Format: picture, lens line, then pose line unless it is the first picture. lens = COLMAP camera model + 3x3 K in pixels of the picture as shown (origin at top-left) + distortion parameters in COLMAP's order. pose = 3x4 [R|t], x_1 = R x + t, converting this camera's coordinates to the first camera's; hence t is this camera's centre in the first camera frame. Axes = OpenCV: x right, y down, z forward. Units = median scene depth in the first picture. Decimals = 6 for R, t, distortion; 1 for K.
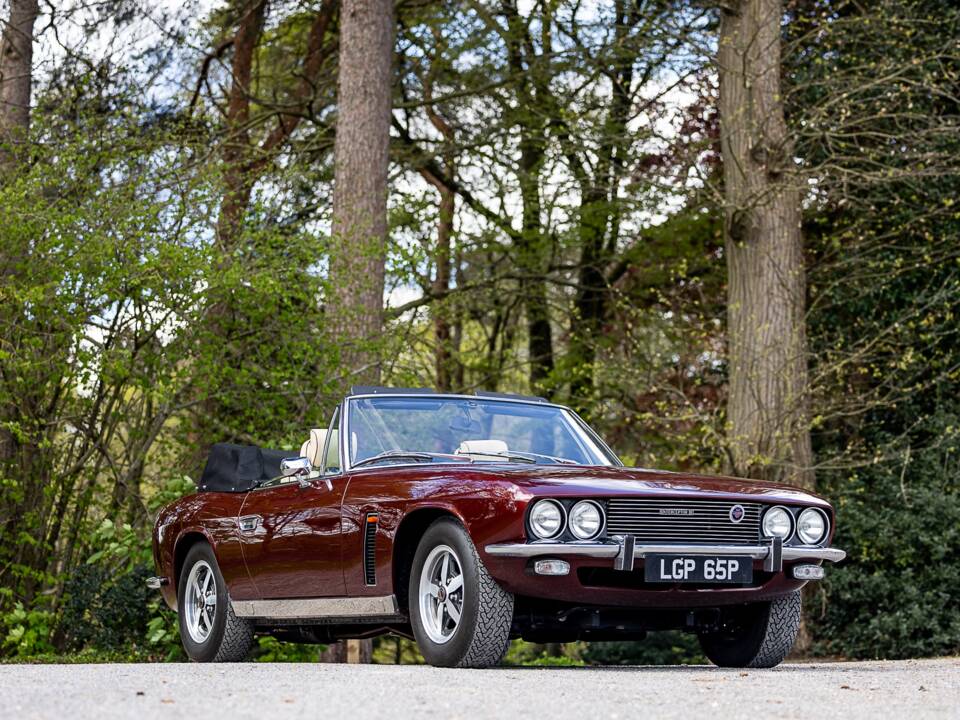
lens RADIAL K [[2959.4, 0, 479.6], [0, 2959.4, 383.7], [0, 0, 1]] dist [-0.055514, 1.840366]
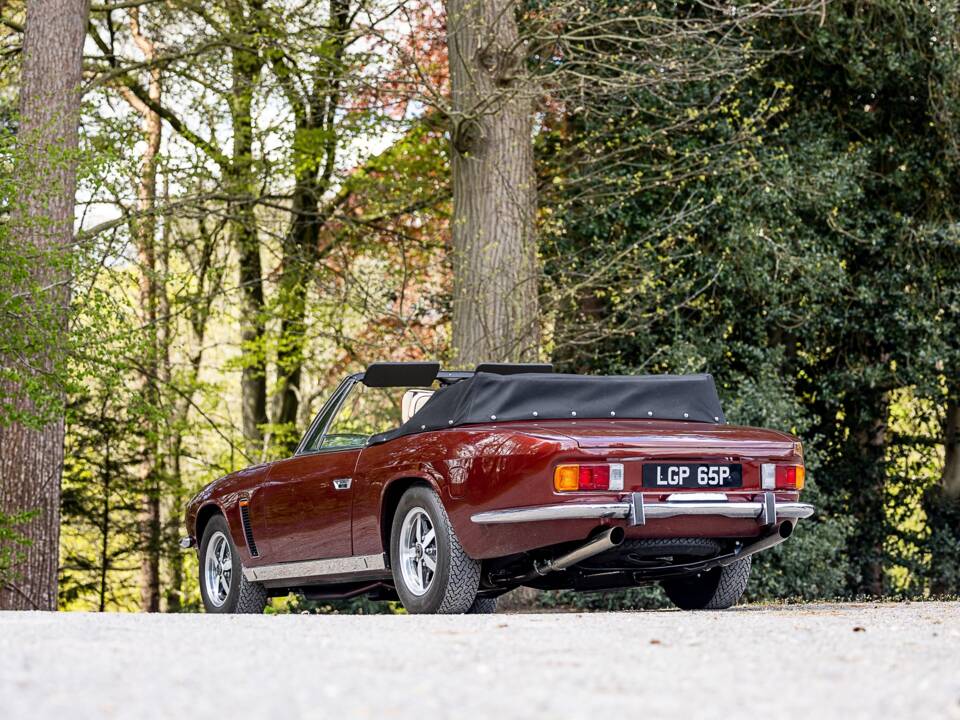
lens RADIAL K [[2897.8, 0, 480.0], [0, 2897.8, 360.0], [0, 0, 1]] dist [-0.079409, 1.106571]
pose [[0.995149, 0.010747, 0.097793, 0.005338], [-0.011300, 0.999923, 0.005105, 0.011467], [-0.097731, -0.006185, 0.995194, 0.110284]]
